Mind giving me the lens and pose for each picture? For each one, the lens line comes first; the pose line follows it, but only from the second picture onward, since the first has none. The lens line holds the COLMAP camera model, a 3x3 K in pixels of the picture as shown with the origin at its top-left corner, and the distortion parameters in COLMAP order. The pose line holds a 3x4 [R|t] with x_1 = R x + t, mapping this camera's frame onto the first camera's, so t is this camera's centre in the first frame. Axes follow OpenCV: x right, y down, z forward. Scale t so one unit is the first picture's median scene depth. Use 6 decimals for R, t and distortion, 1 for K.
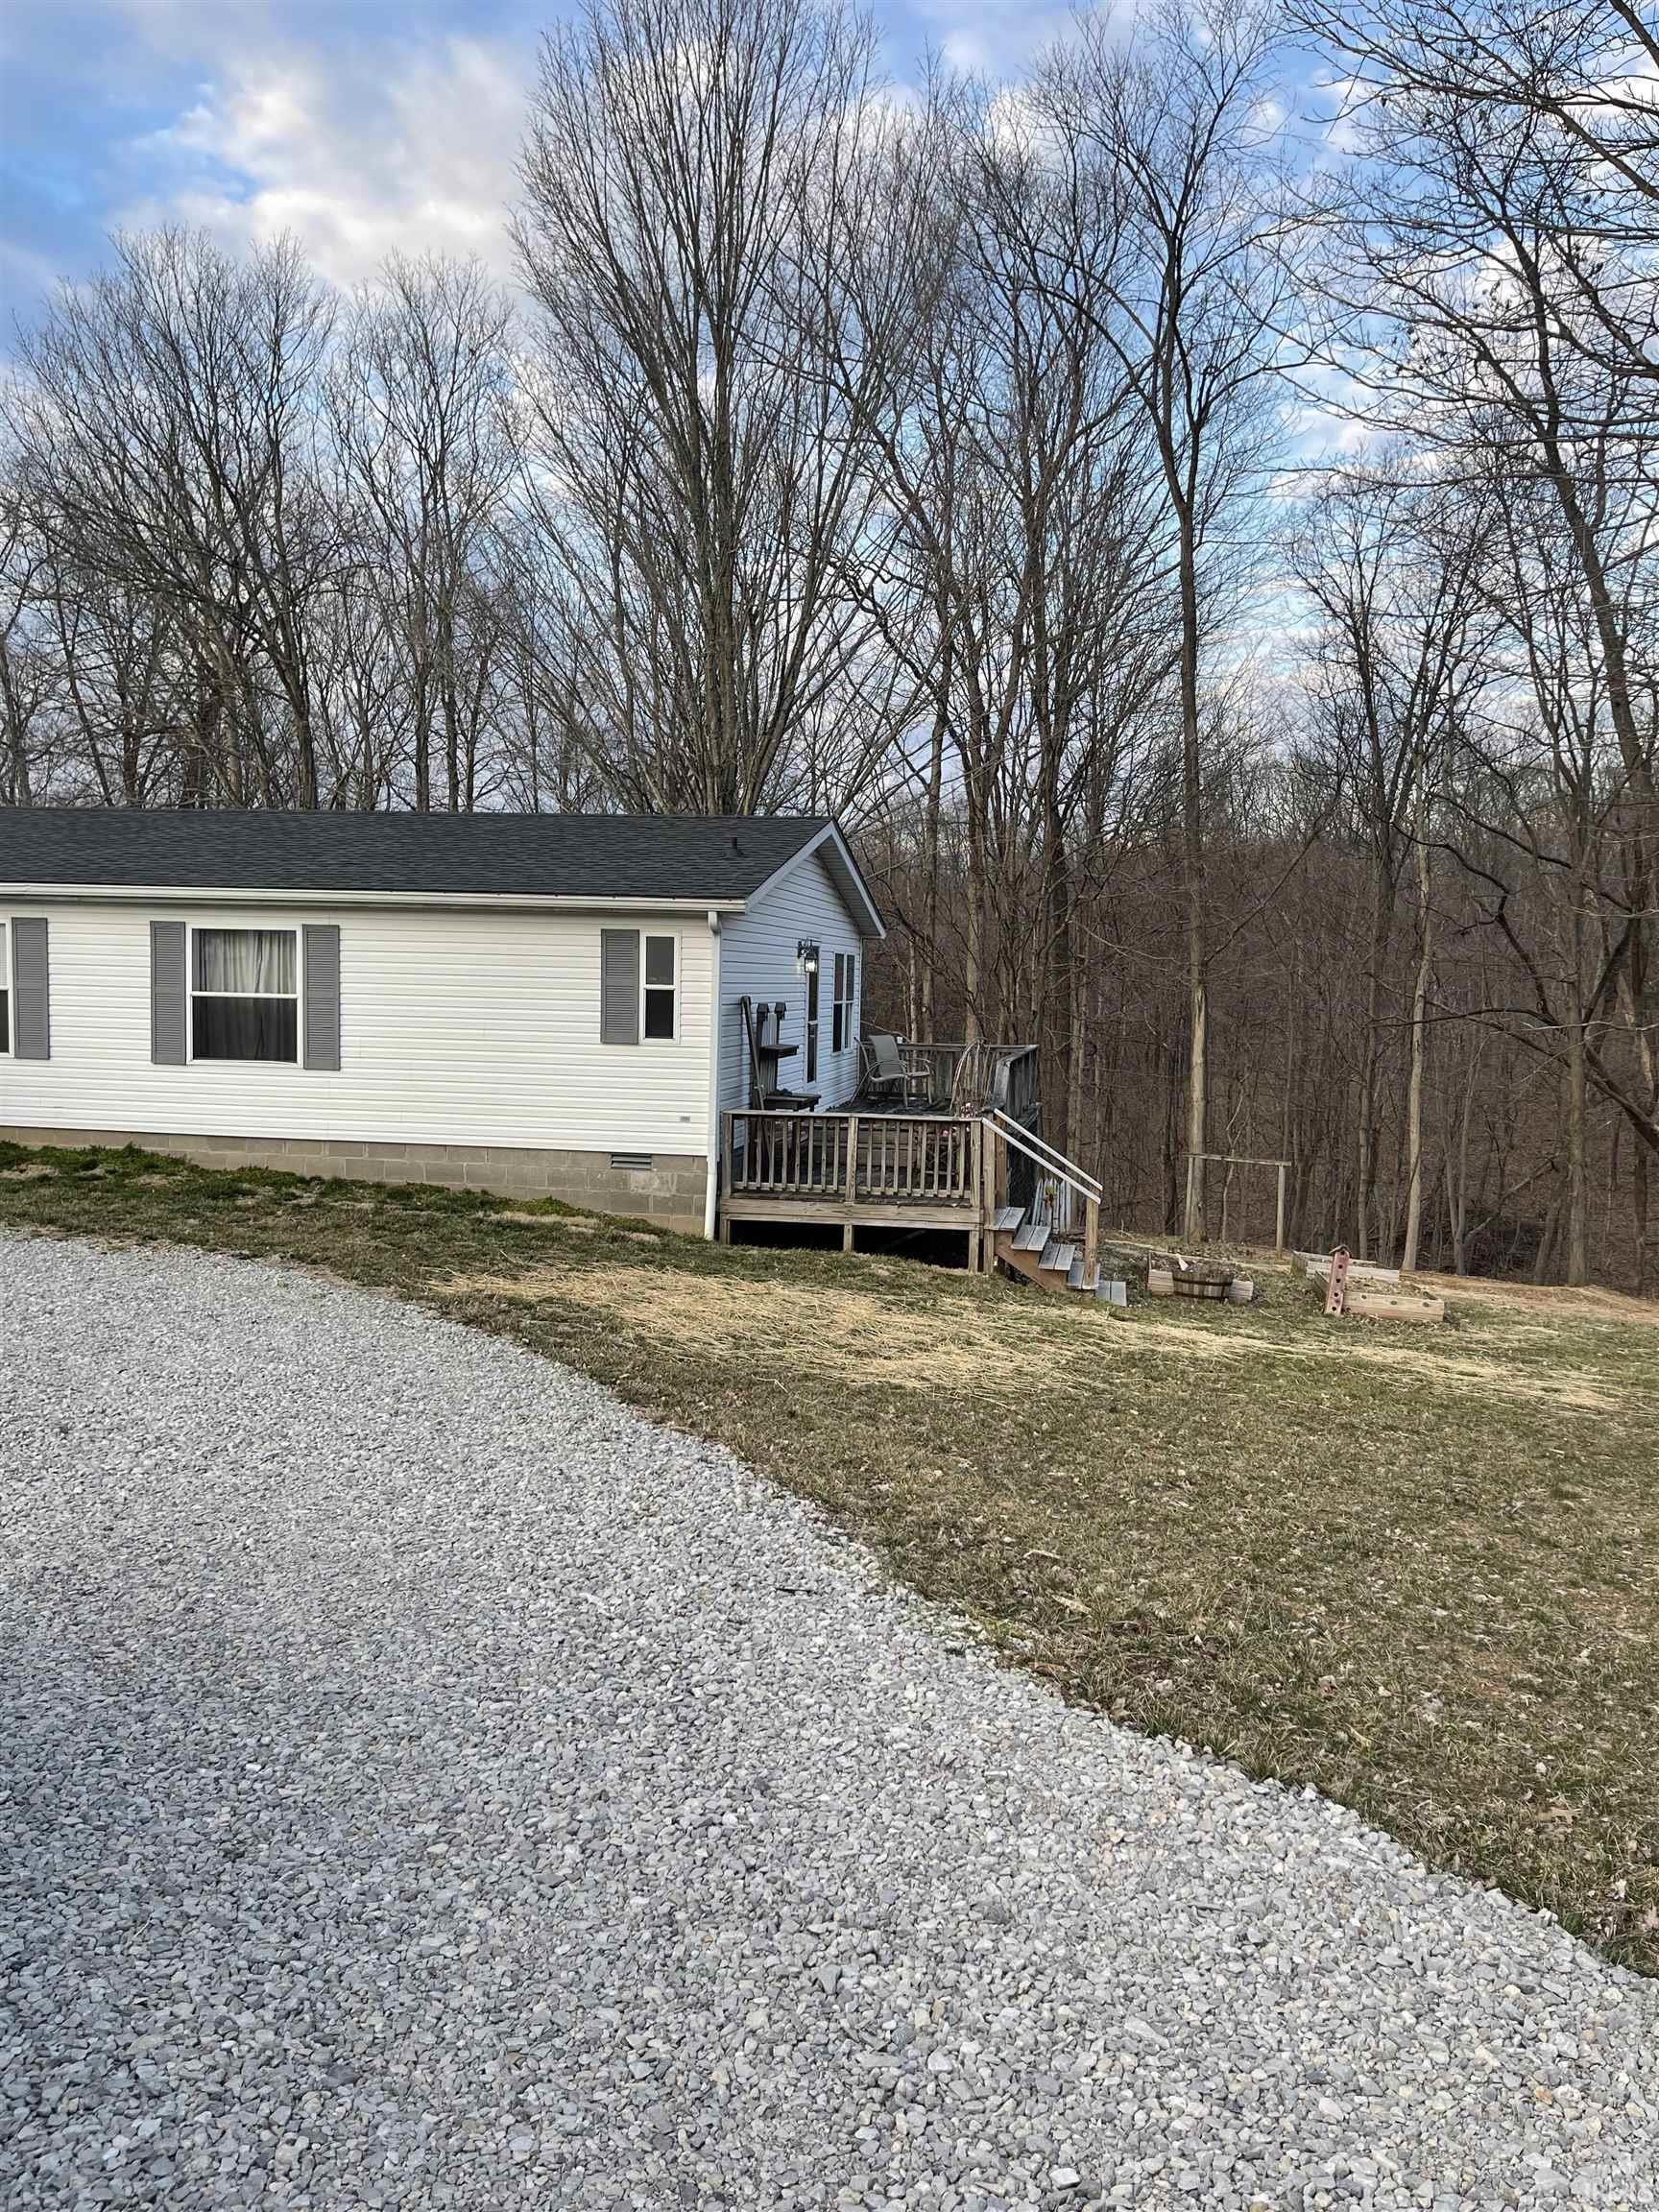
lens RADIAL K [[1636.2, 0, 830.7], [0, 1636.2, 1114.7], [0, 0, 1]] dist [0.058594, -0.083055]
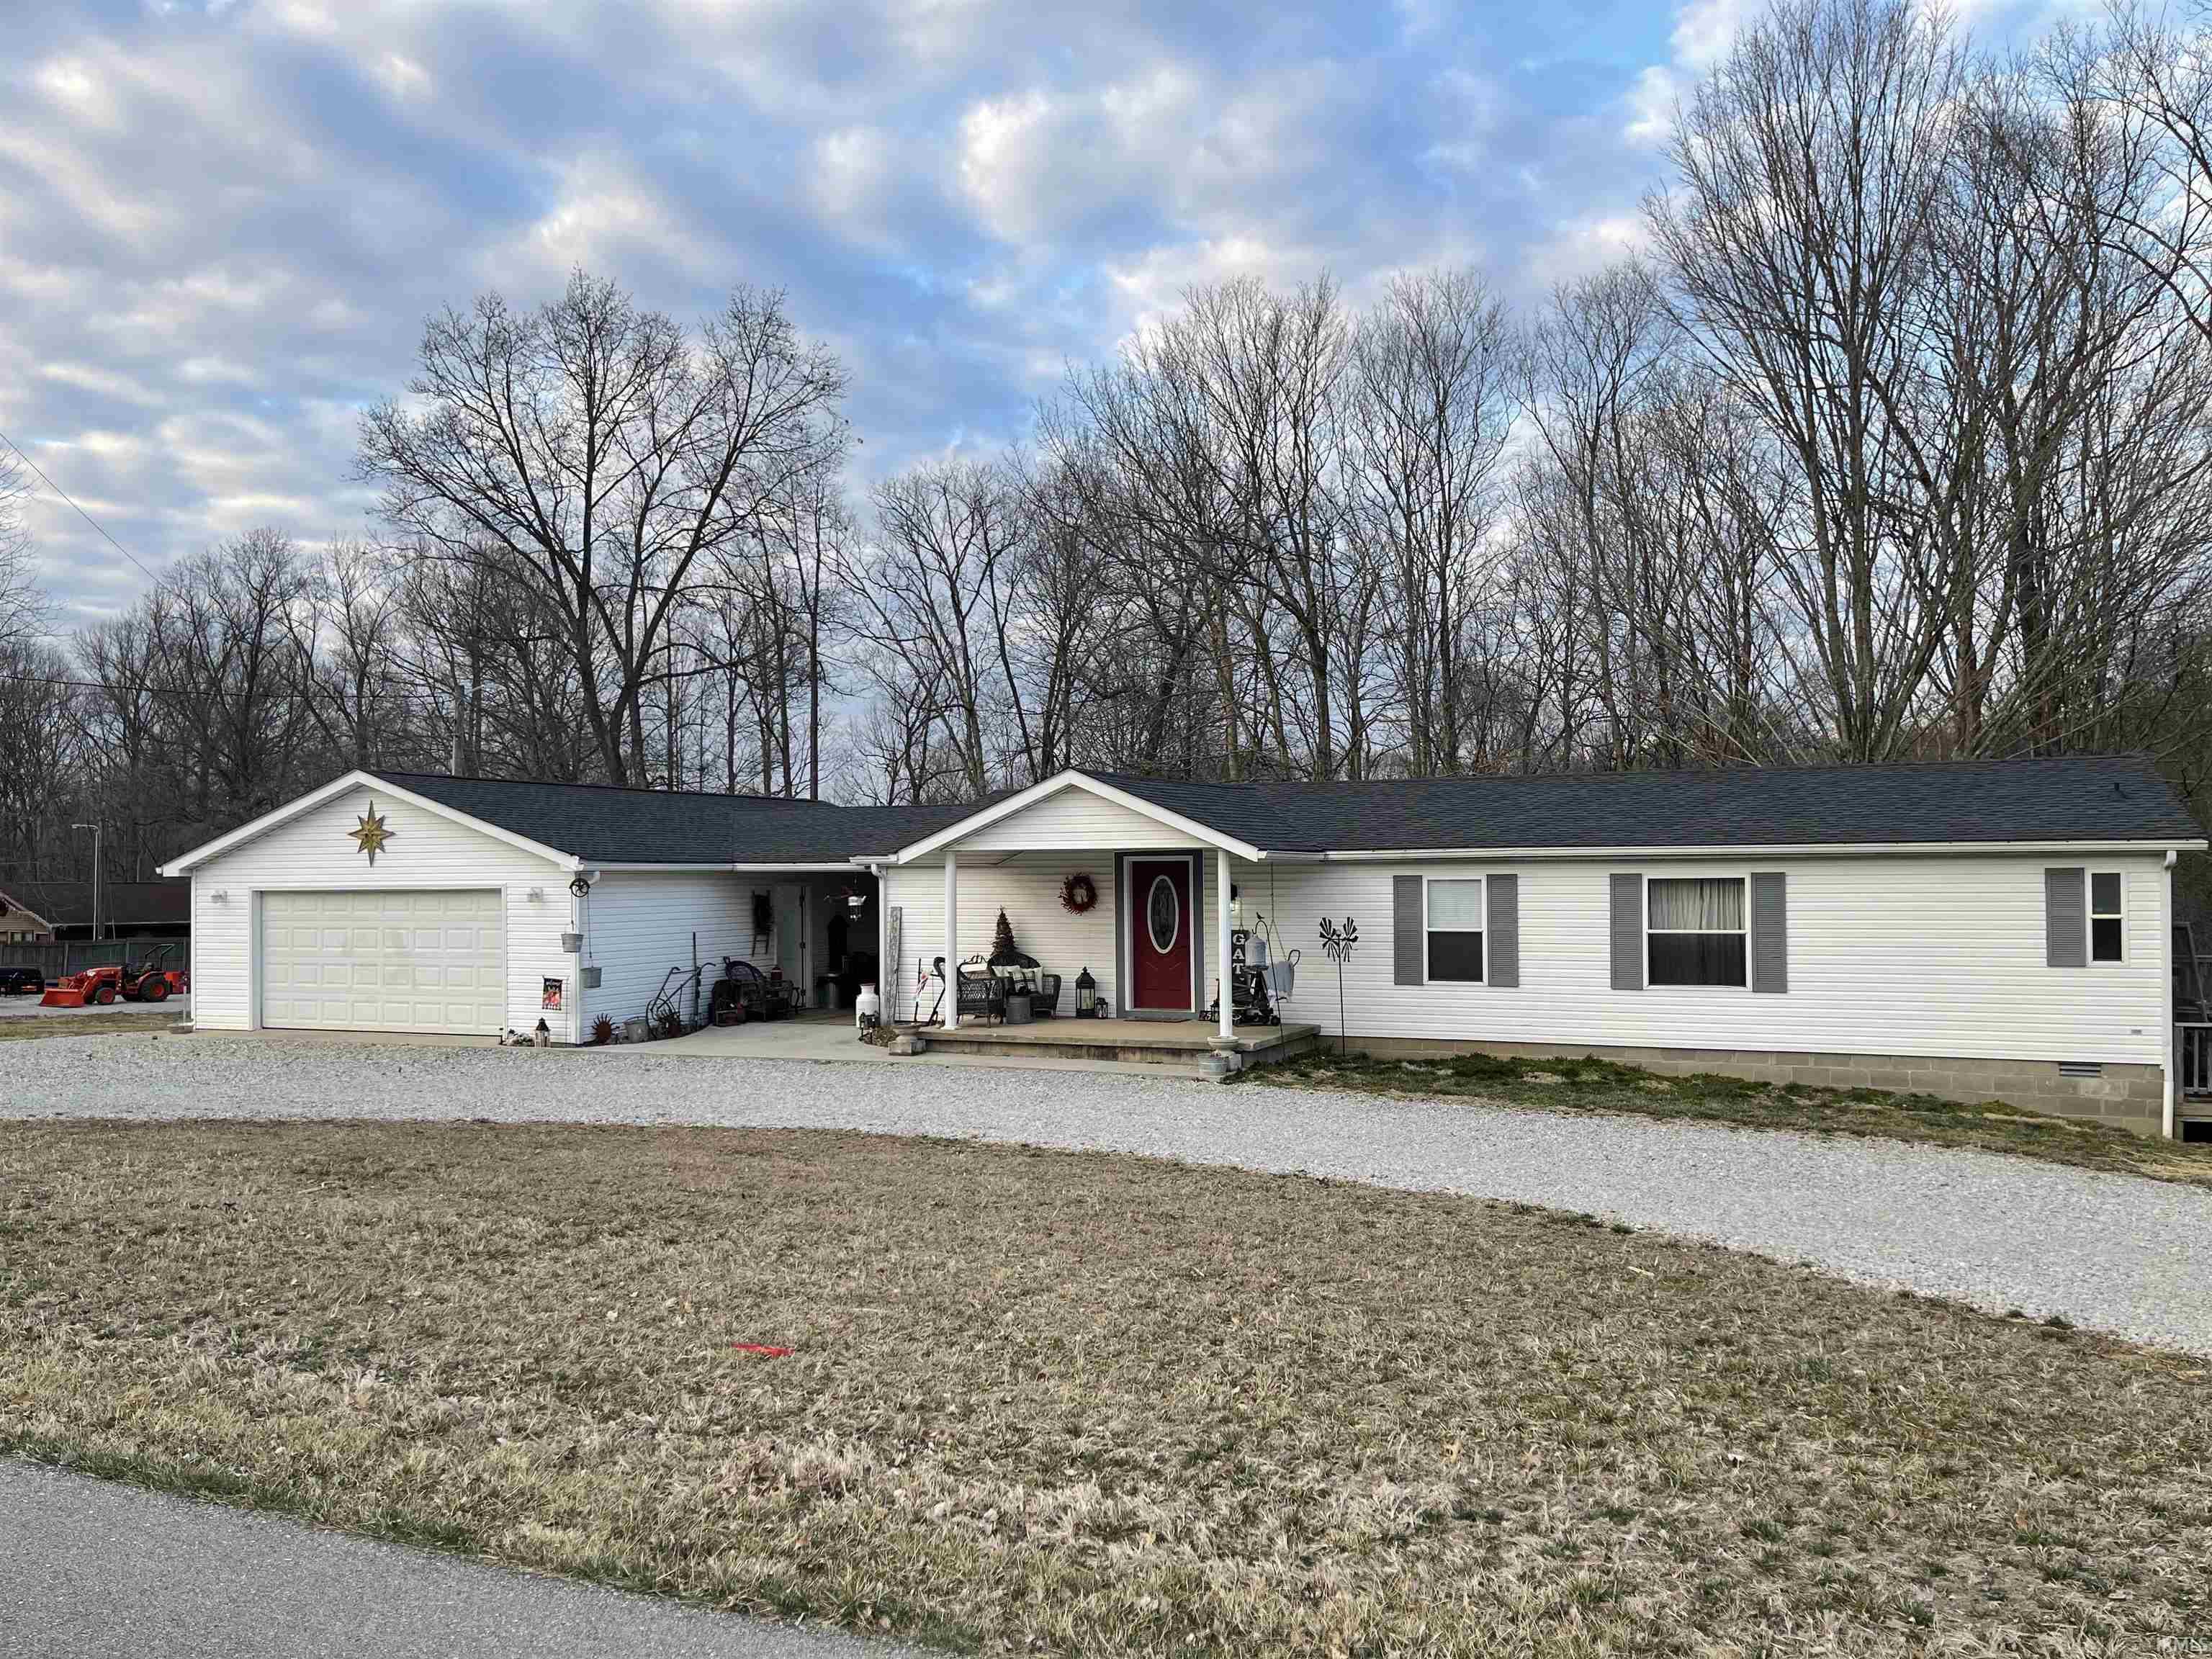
lens RADIAL K [[1636.2, 0, 1103.5], [0, 1636.2, 830.6], [0, 0, 1]] dist [0.058594, -0.083055]
pose [[0.966437, -0.041517, -0.253528, -0.480584], [0.013778, 0.993812, -0.110220, -0.019220], [0.256535, 0.103027, 0.961028, -0.299137]]
